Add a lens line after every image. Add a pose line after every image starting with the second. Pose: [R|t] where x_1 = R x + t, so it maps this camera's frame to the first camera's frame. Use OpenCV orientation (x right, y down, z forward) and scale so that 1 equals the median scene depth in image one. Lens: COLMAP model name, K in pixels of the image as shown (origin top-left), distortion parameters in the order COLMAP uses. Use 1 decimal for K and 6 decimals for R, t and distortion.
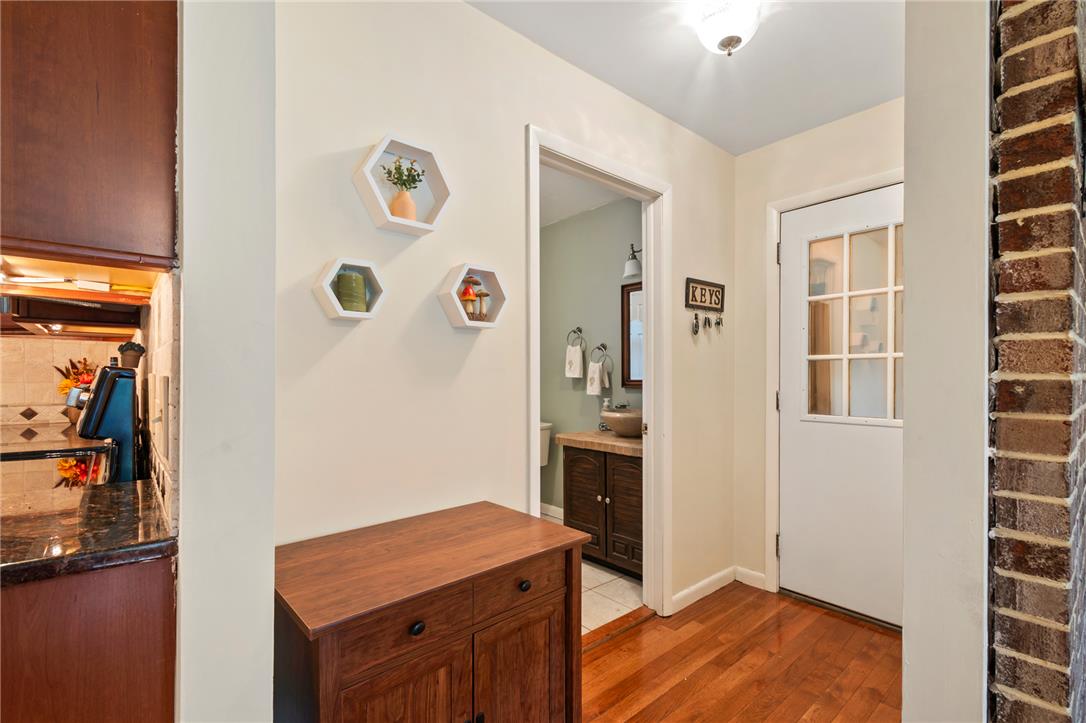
lens RADIAL K [[488.8, 0, 545.0], [0, 488.8, 377.8], [0, 0, 1]] dist [0.000836, -0.000104]
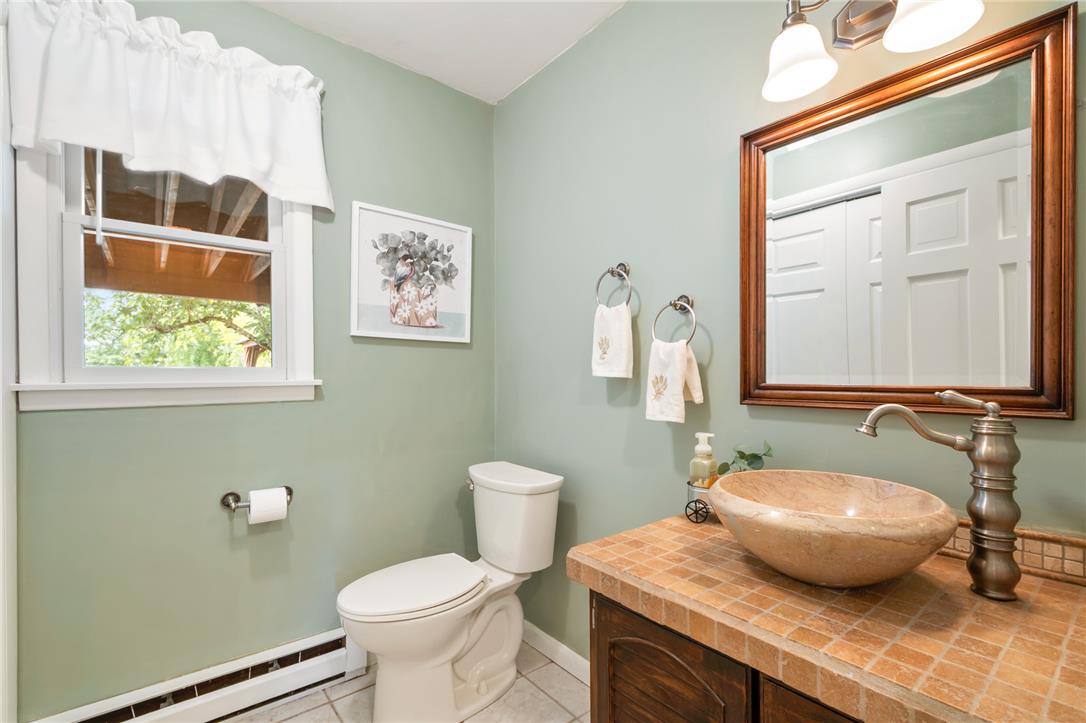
lens RADIAL K [[493.5, 0, 547.0], [0, 493.5, 356.6], [0, 0, 1]] dist [0.003166, -0.000640]
pose [[0.999275, -0.000894, -0.038073, 0.018502], [-0.000542, 0.999289, -0.037702, -0.002605], [0.038079, 0.037695, 0.998563, 0.585716]]
